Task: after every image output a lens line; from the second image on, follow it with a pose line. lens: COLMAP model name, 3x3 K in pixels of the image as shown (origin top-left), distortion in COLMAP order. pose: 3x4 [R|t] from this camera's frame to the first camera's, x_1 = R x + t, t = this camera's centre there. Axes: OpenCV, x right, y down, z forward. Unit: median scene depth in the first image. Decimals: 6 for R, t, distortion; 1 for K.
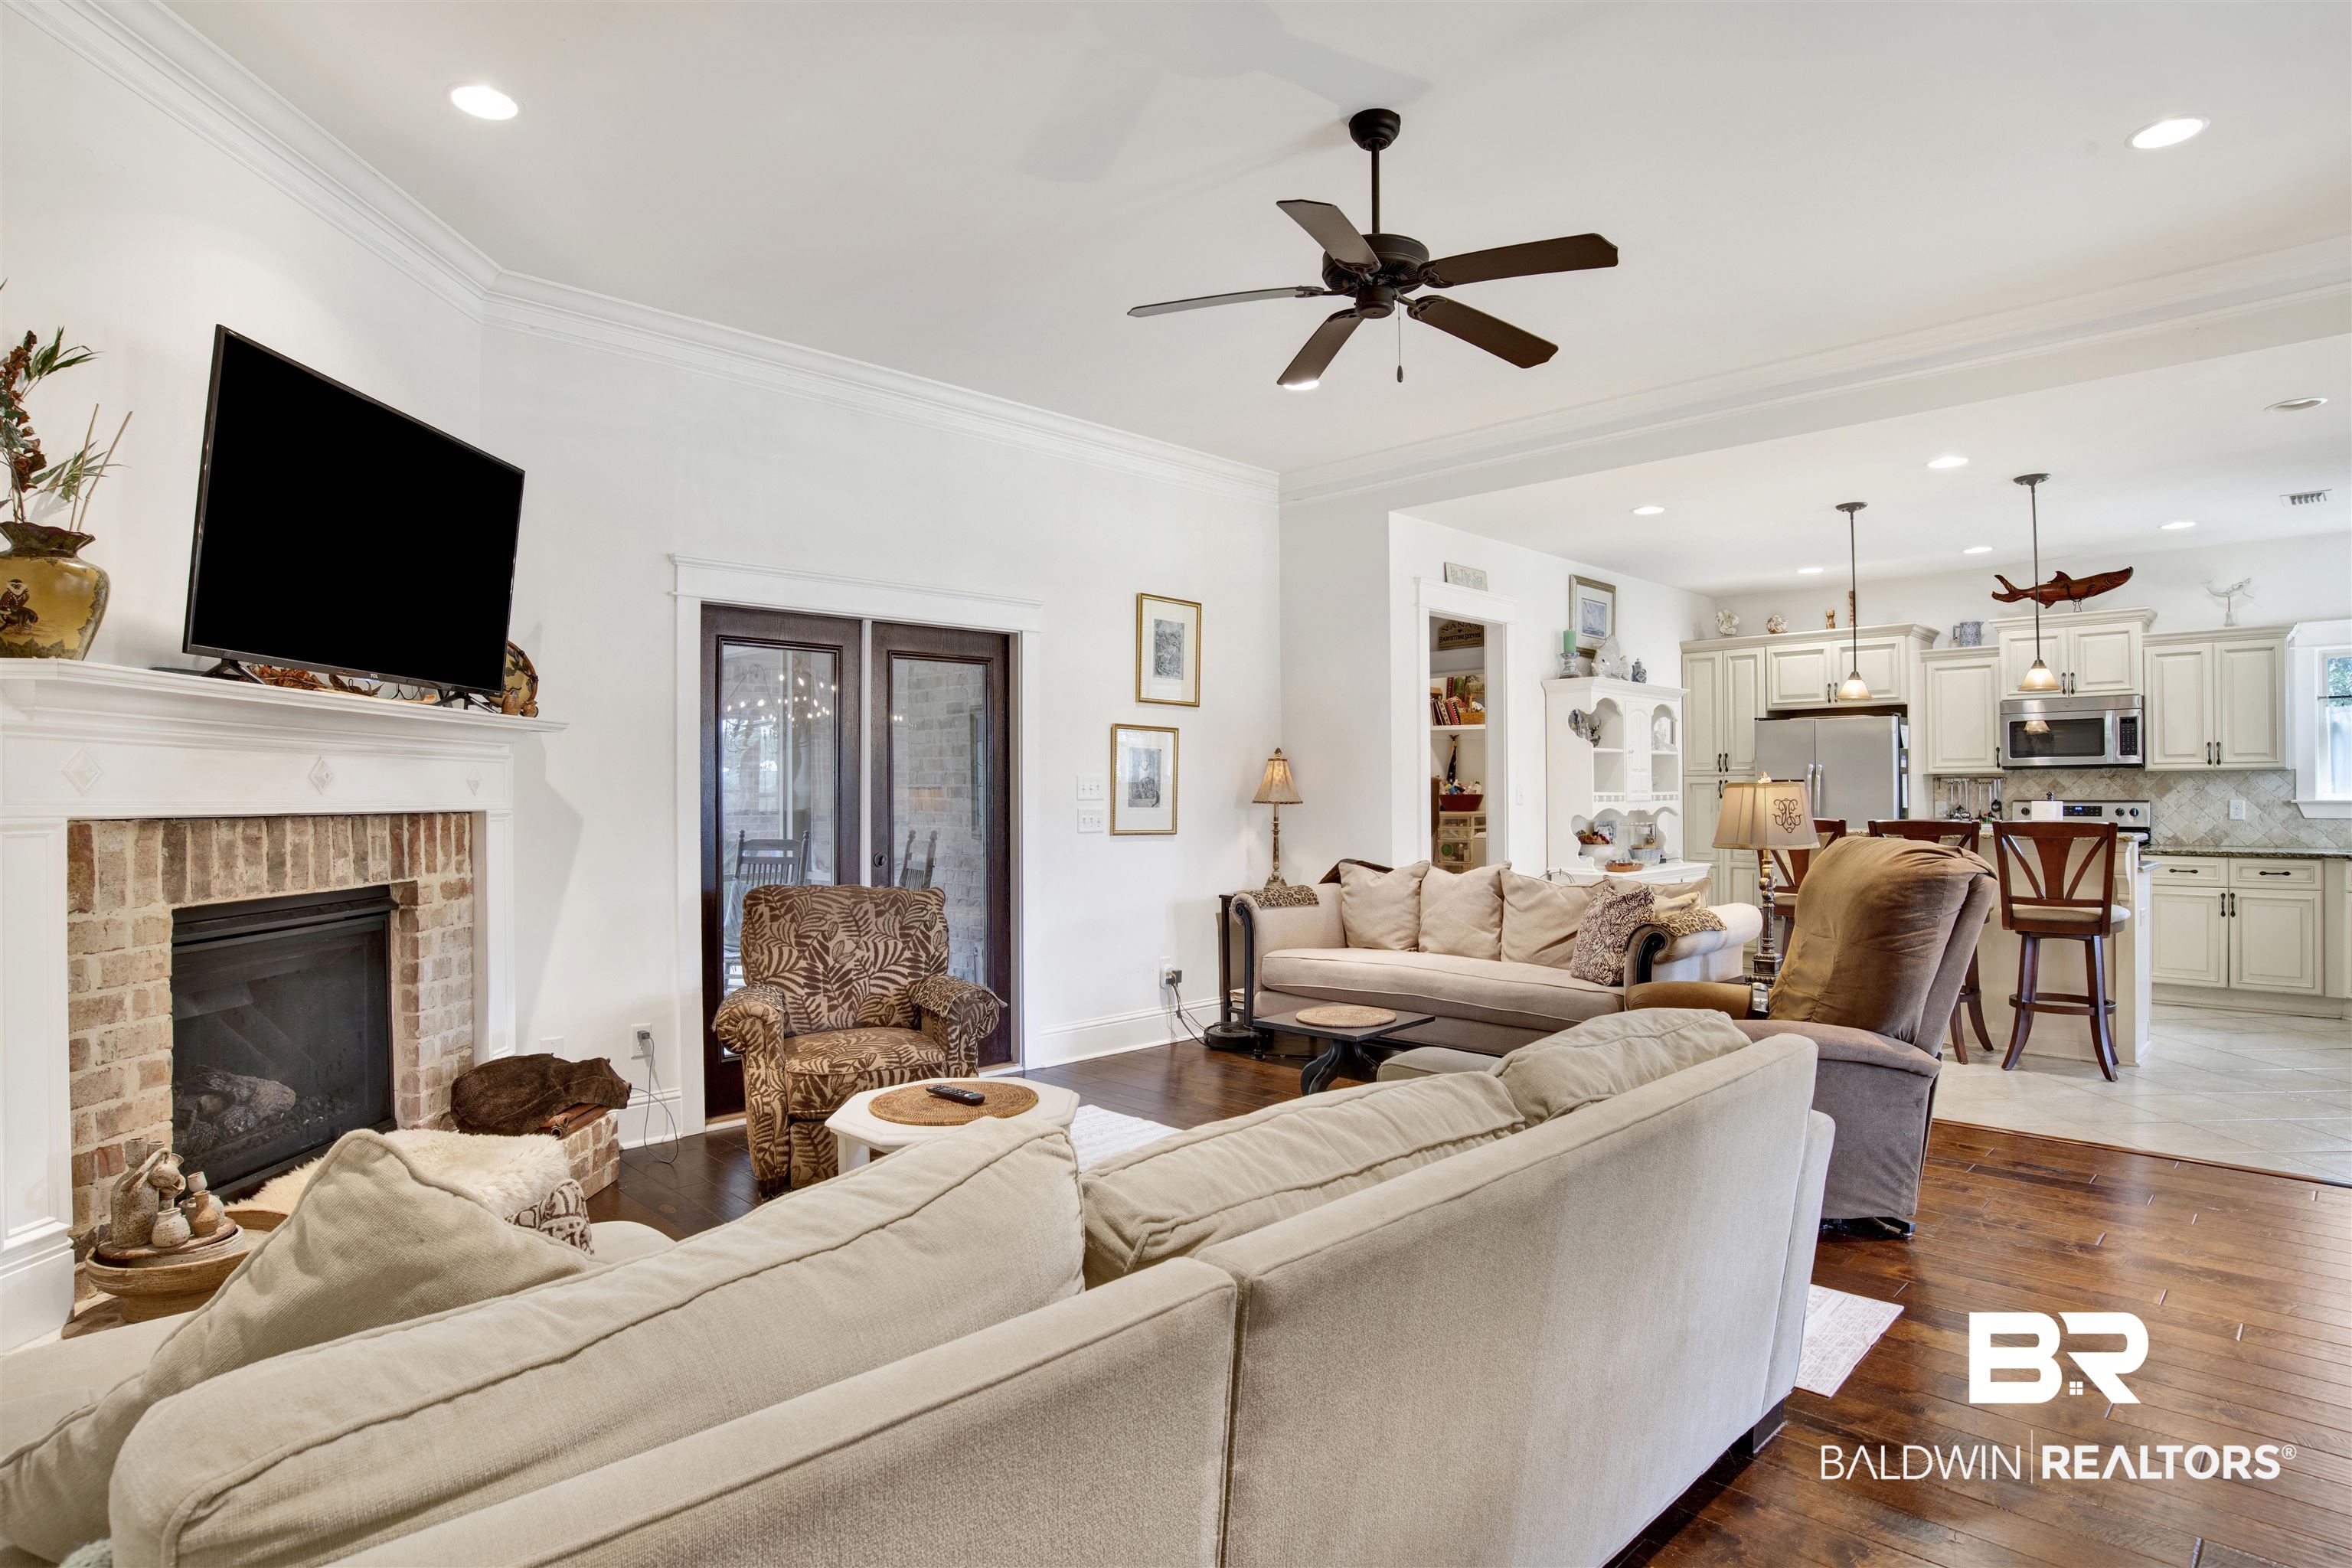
lens RADIAL K [[1270.6, 0, 1176.0], [0, 1270.6, 784.0], [0, 0, 1]] dist [-0.017911, 0.001492]
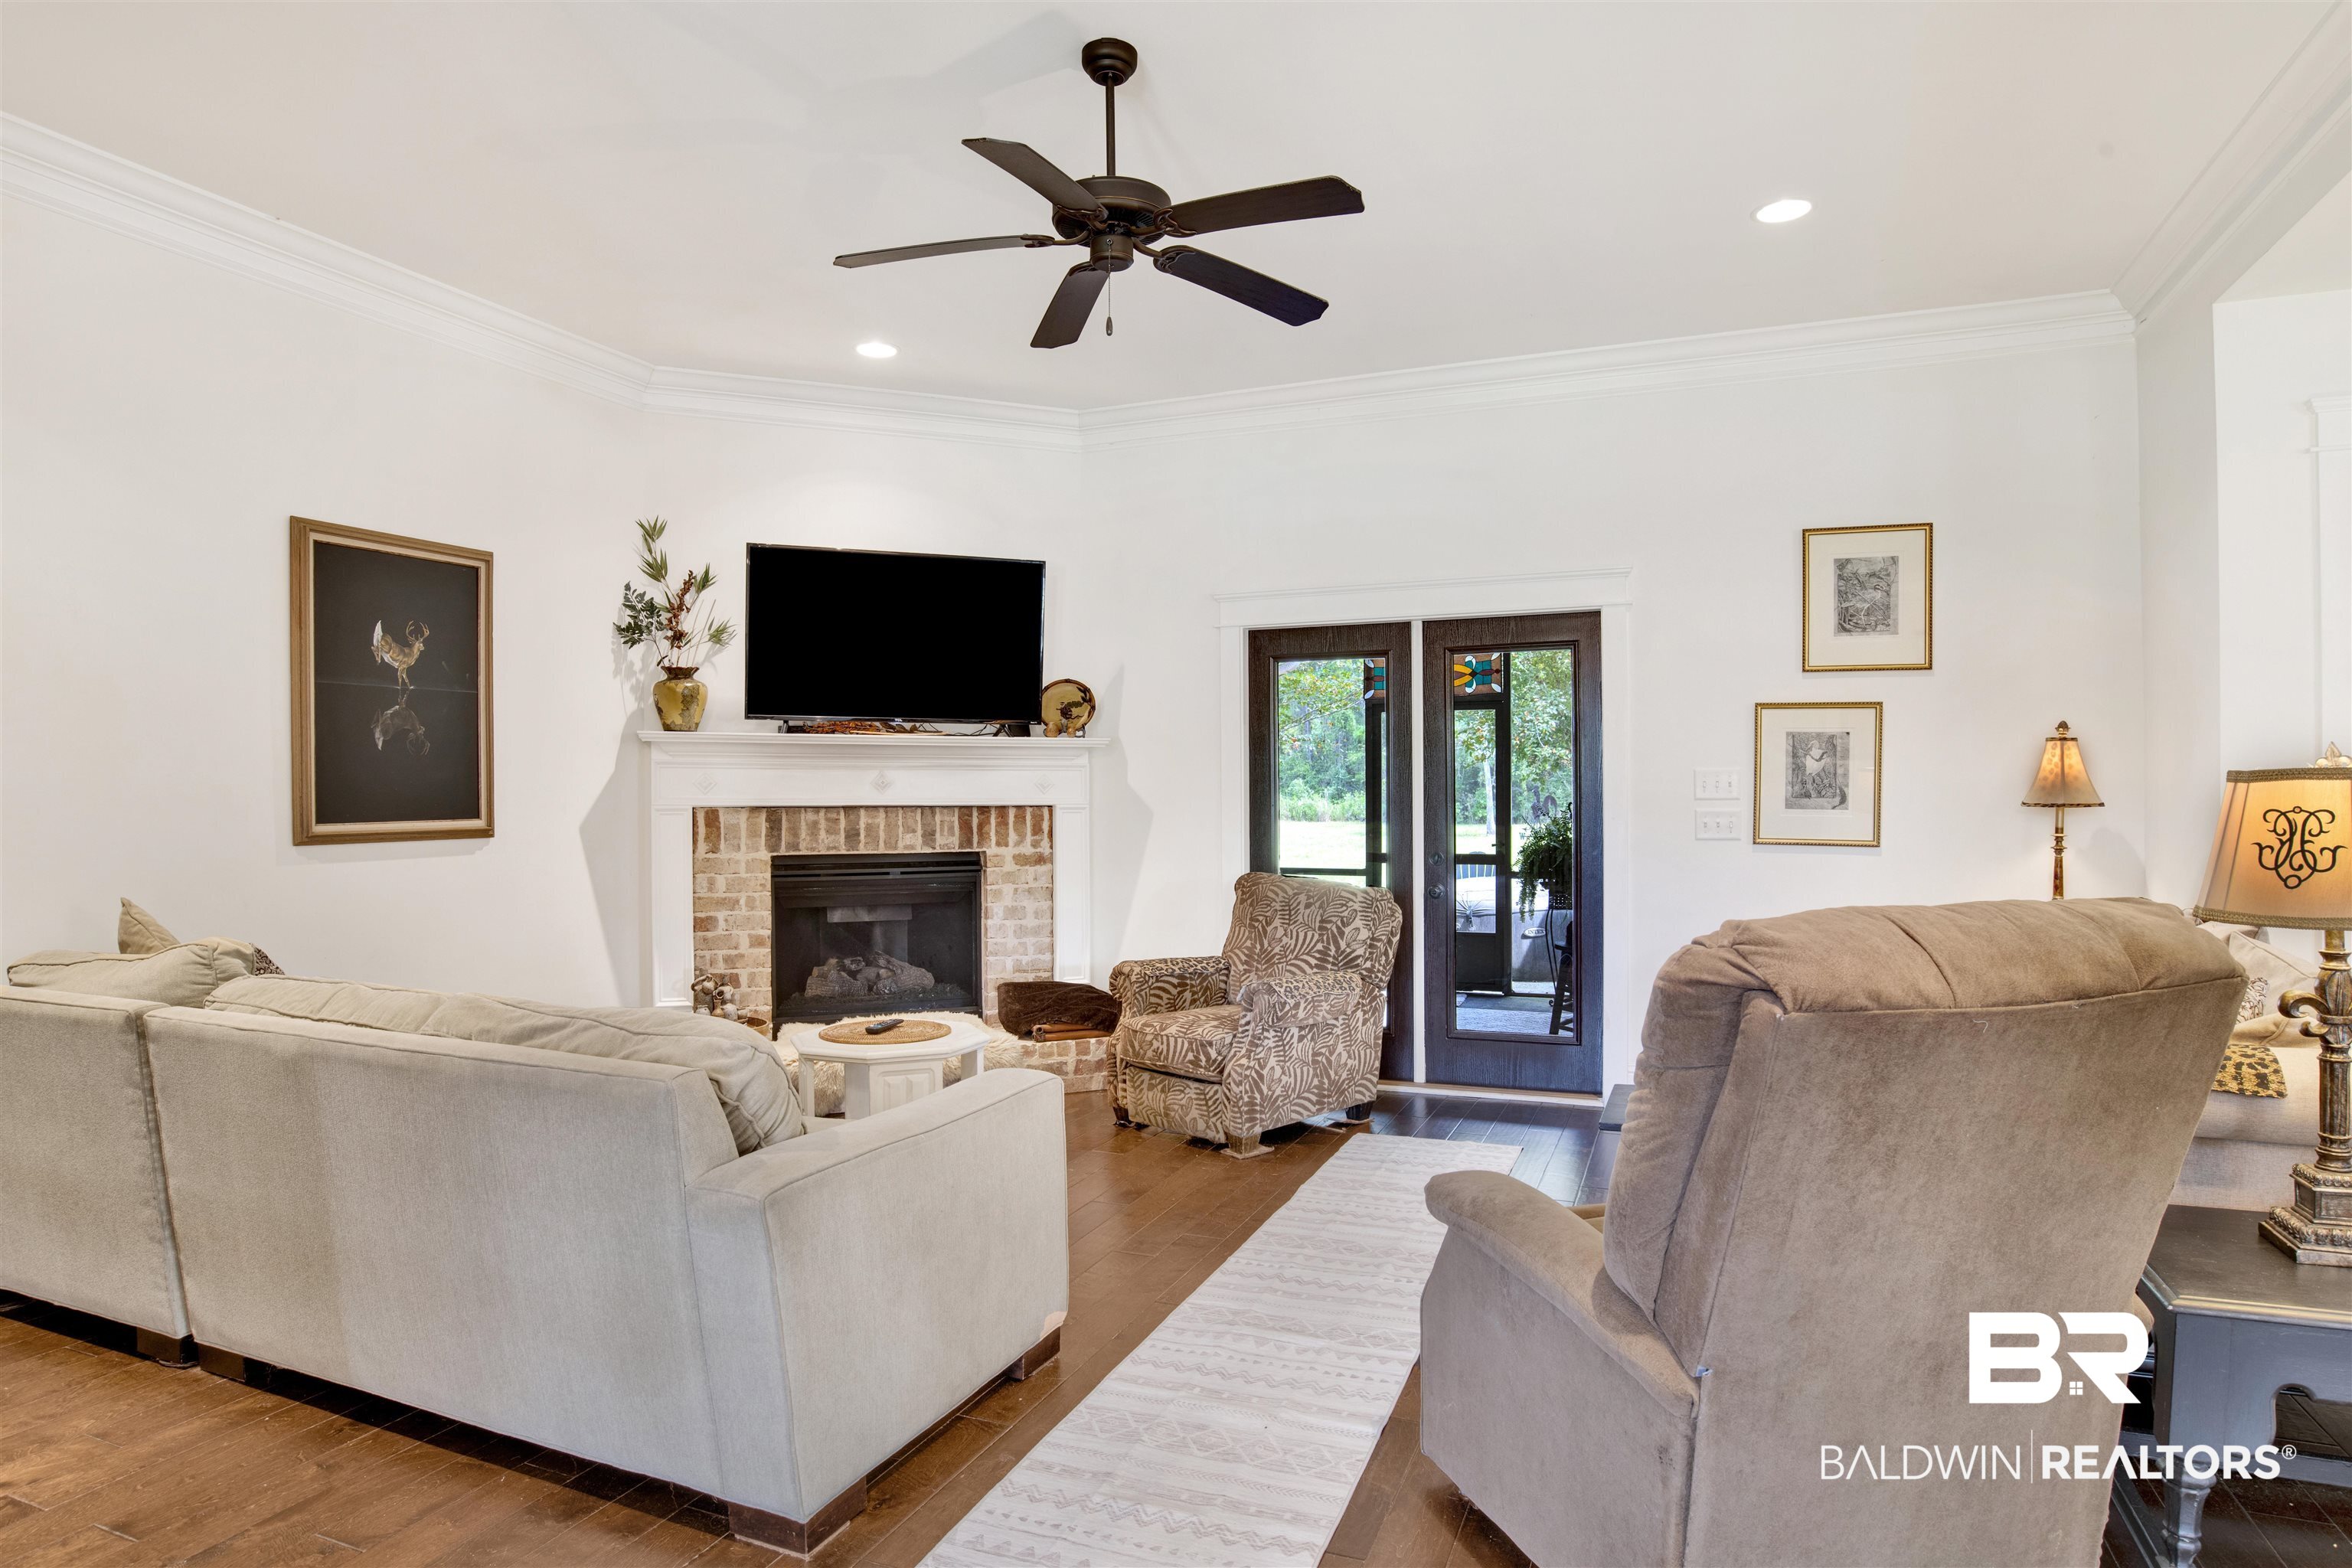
lens RADIAL K [[1365.8, 0, 1176.0], [0, 1365.8, 784.0], [0, 0, 1]] dist [-0.041524, -0.000421]
pose [[0.395949, -0.003714, -0.918265, 0.867248], [0.009379, 0.999956, 0.000000, -0.000914], [0.918225, -0.008612, 0.395966, 0.501411]]
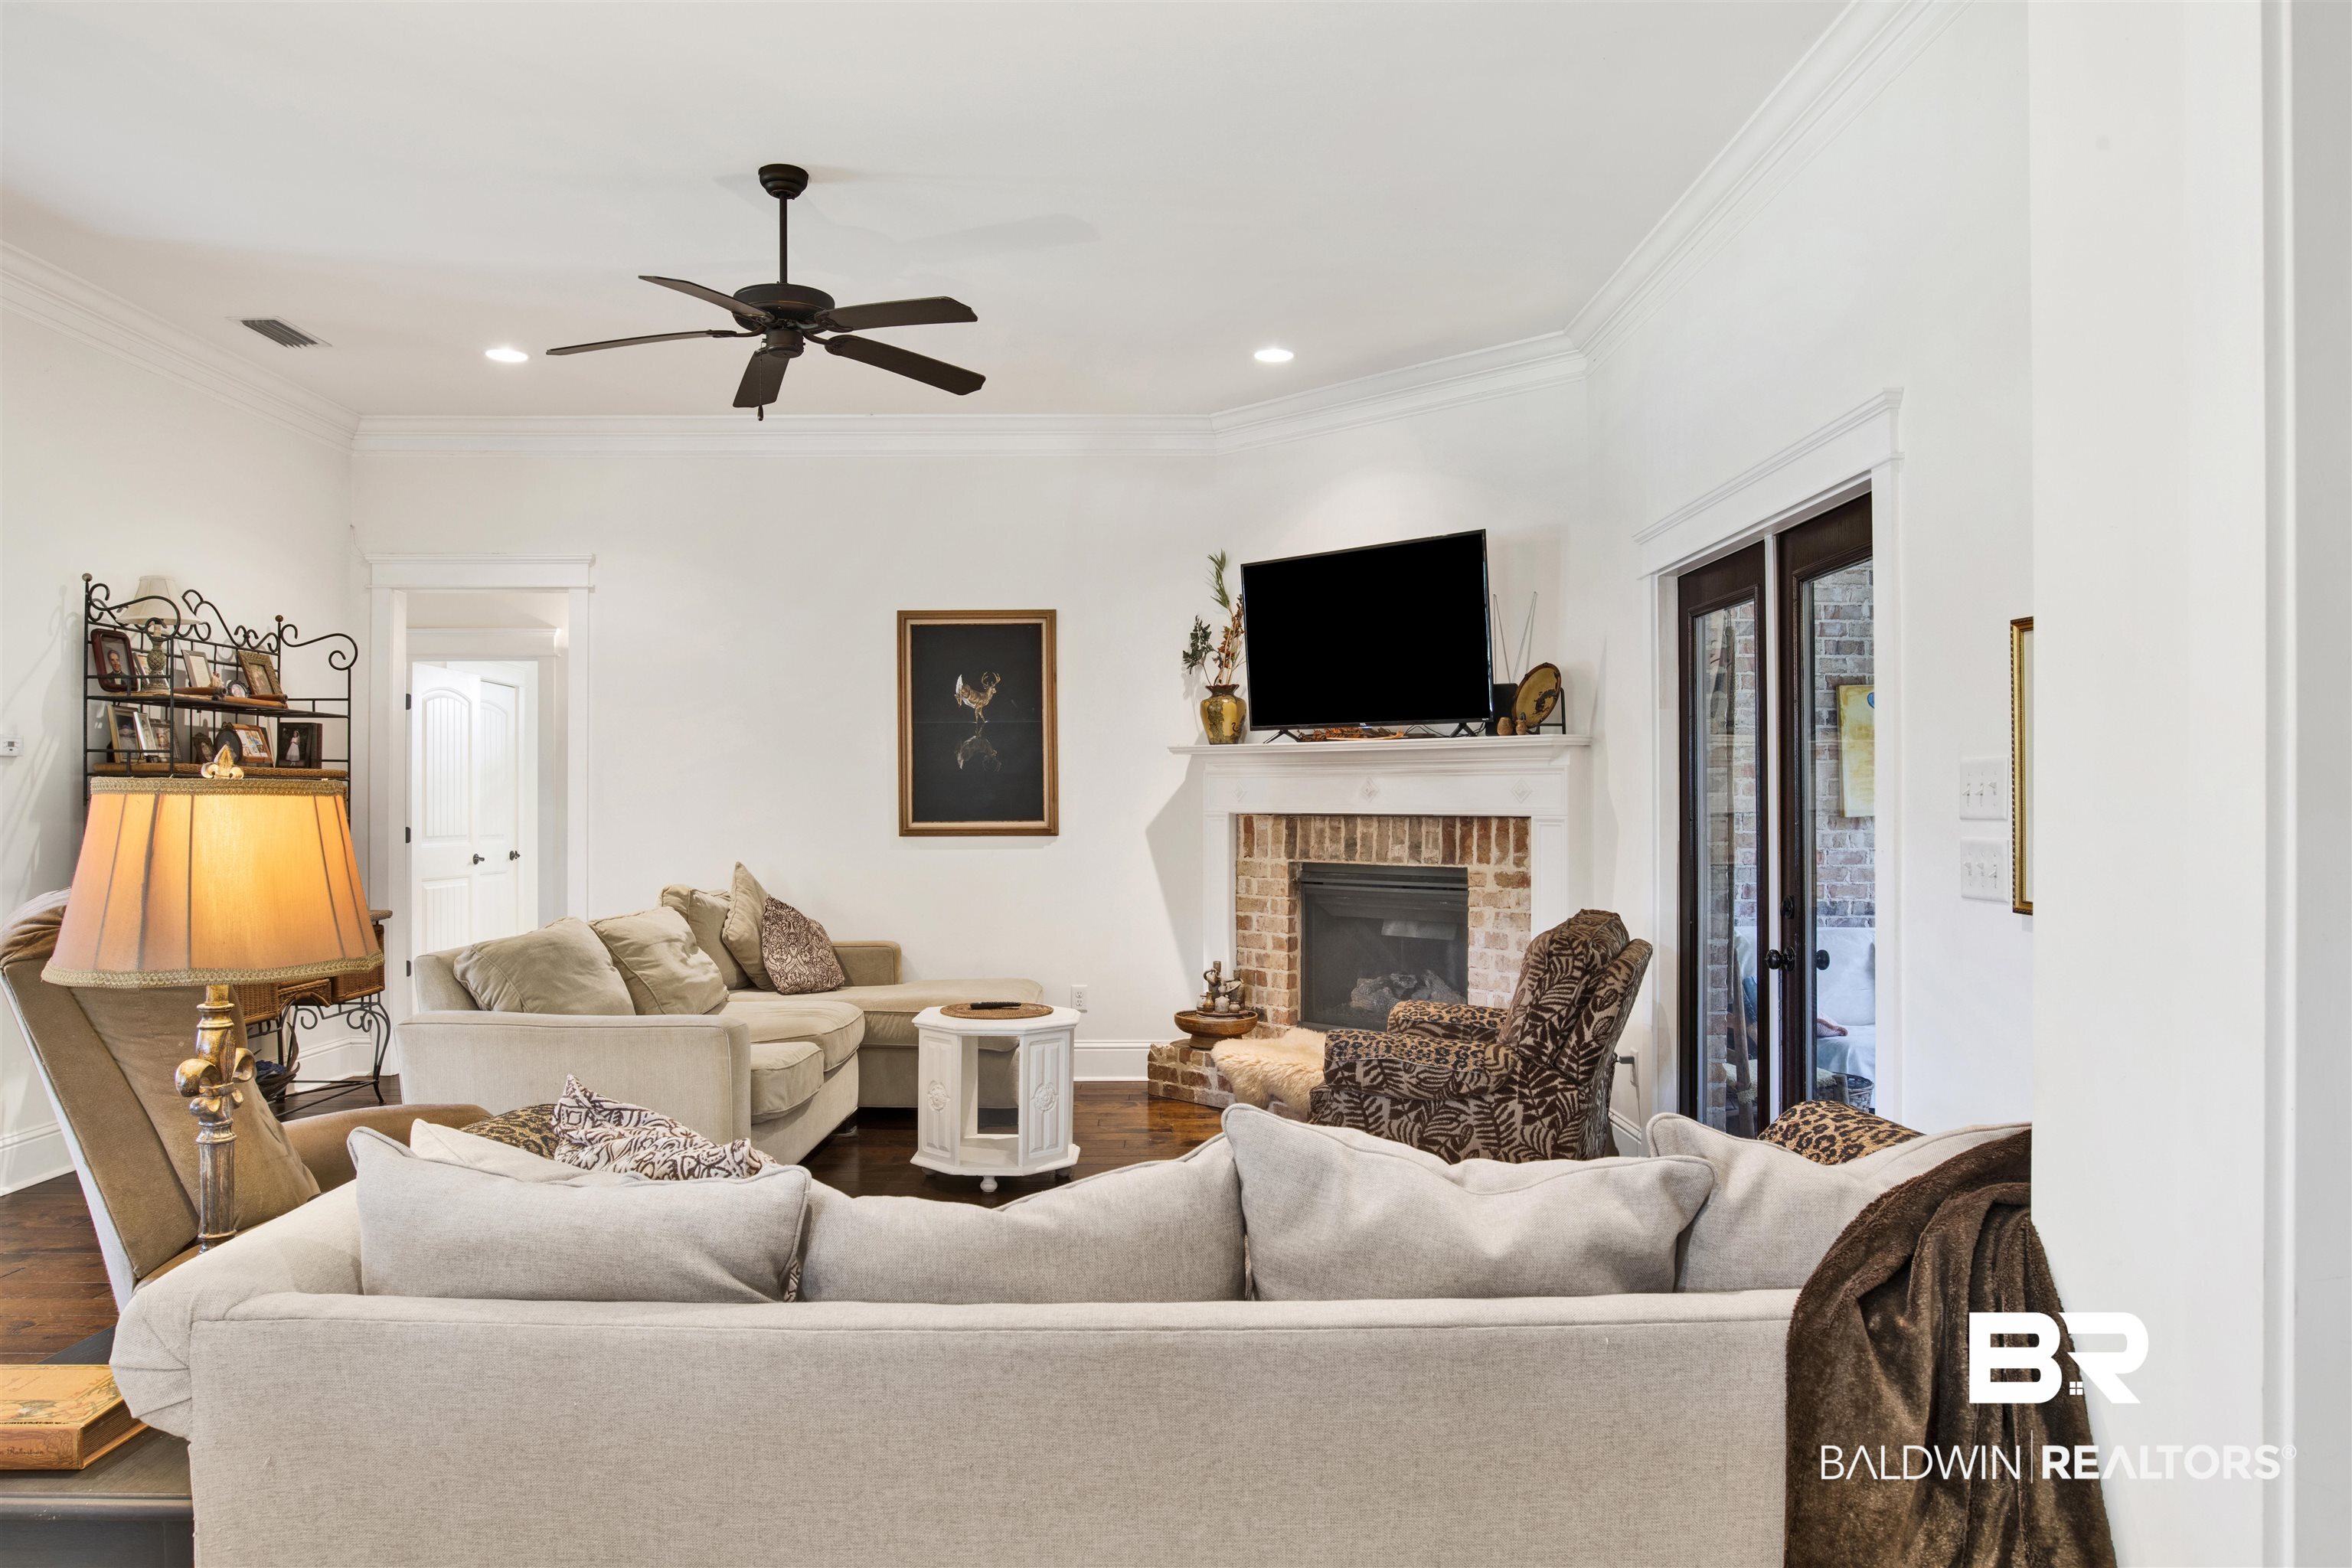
lens RADIAL K [[1612.7, 0, 1176.0], [0, 1612.7, 784.0], [0, 0, 1]] dist [-0.105620, -0.000198]
pose [[-0.709692, -0.001632, -0.704510, 0.705925], [0.009800, 0.999878, -0.012188, 0.006020], [0.704444, -0.015554, -0.709589, 1.752314]]
